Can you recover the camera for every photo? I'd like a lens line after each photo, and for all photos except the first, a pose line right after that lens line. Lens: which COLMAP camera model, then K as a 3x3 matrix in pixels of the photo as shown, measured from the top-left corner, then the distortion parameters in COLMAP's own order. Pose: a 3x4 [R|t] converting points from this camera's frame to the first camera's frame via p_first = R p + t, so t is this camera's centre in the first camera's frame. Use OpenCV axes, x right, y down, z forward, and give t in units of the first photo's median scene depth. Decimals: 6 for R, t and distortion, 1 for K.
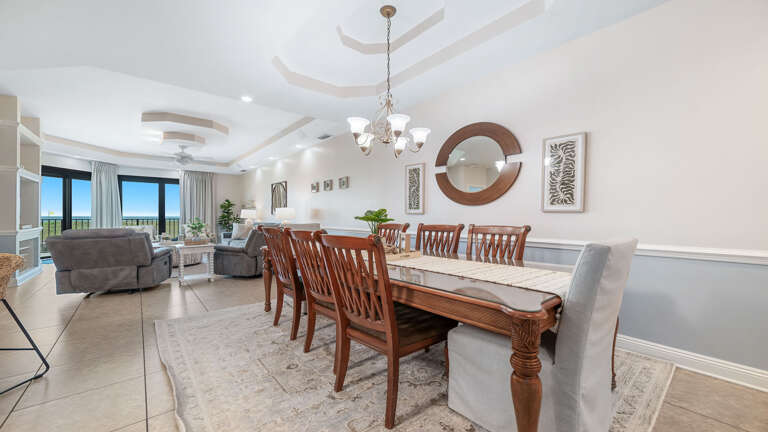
lens RADIAL K [[292.7, 0, 384.0], [0, 292.7, 216.0], [0, 0, 1]] dist [0.001055, 0.000092]
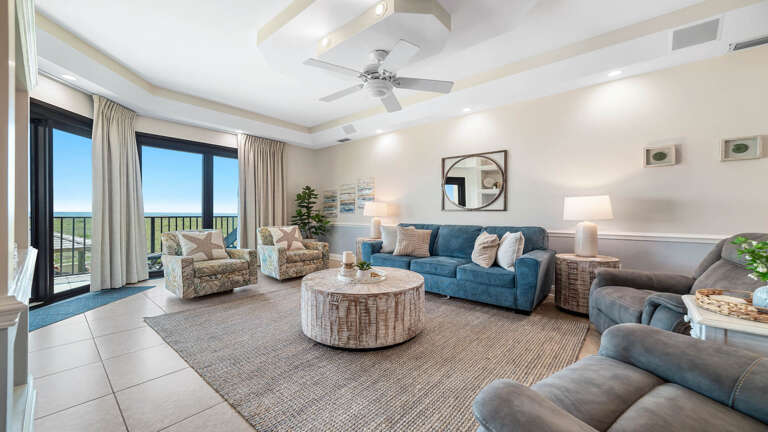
lens RADIAL K [[292.7, 0, 384.0], [0, 292.7, 216.0], [0, 0, 1]] dist [0.001055, 0.000092]
pose [[0.987467, 0.003773, 0.157780, -0.607157], [-0.005205, 0.999949, 0.008664, 0.001313], [-0.157739, -0.009376, 0.987436, 0.456579]]
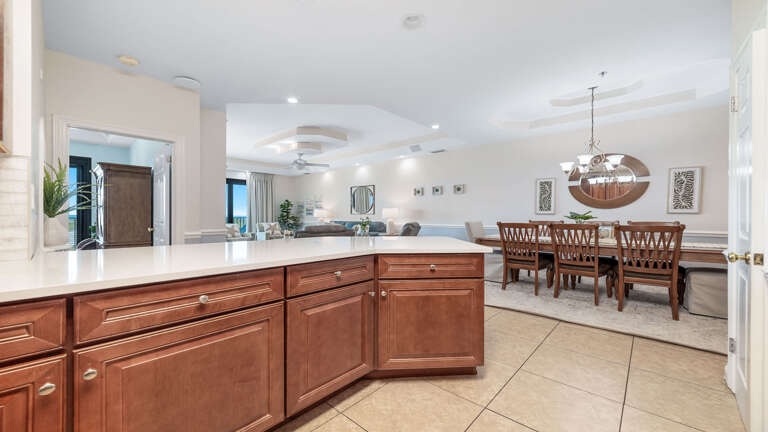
lens RADIAL K [[297.6, 0, 384.0], [0, 297.6, 216.0], [0, 0, 1]] dist [0.015124, 0.000073]
pose [[0.991470, 0.001418, 0.130324, -0.419855], [-0.001695, 0.999997, 0.002012, 0.000195], [-0.130320, -0.002216, 0.991469, -0.153951]]
